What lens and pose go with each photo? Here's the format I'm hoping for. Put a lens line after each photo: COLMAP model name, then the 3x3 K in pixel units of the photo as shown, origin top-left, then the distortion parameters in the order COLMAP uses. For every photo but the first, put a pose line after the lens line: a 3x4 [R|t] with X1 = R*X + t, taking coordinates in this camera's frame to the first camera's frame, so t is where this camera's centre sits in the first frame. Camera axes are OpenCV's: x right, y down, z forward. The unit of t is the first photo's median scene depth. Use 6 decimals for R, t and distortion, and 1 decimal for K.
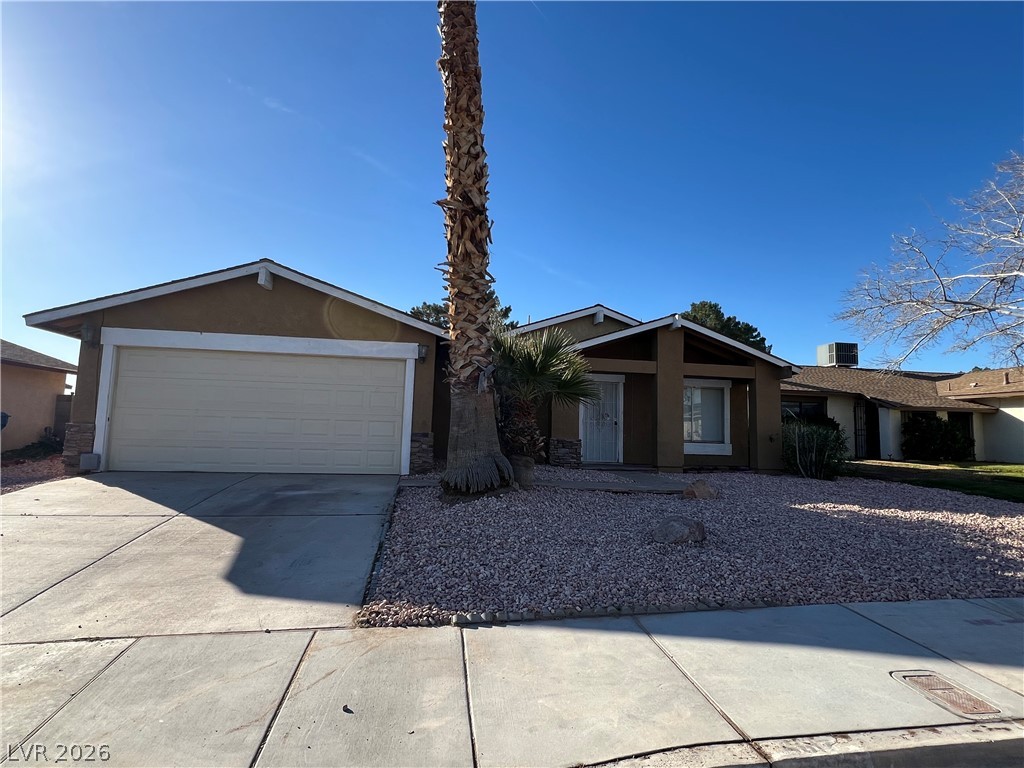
lens RADIAL K [[537.4, 0, 512.5], [0, 537.4, 384.0], [0, 0, 1]] dist [-0.000576, -0.000351]
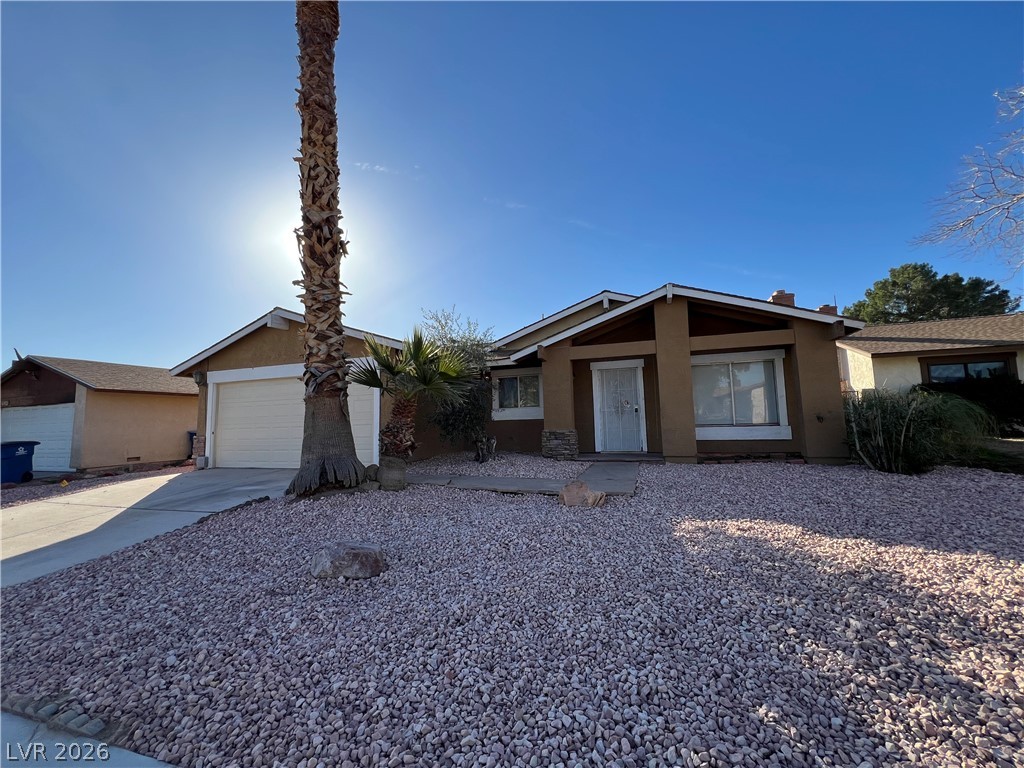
lens RADIAL K [[410.6, 0, 514.7], [0, 410.6, 382.8], [0, 0, 1]] dist [-0.005111, 0.000559]
pose [[0.875894, -0.096681, -0.472718, 0.377697], [0.094423, 0.995122, -0.028568, 0.027032], [0.473174, -0.019613, 0.880751, 0.277542]]
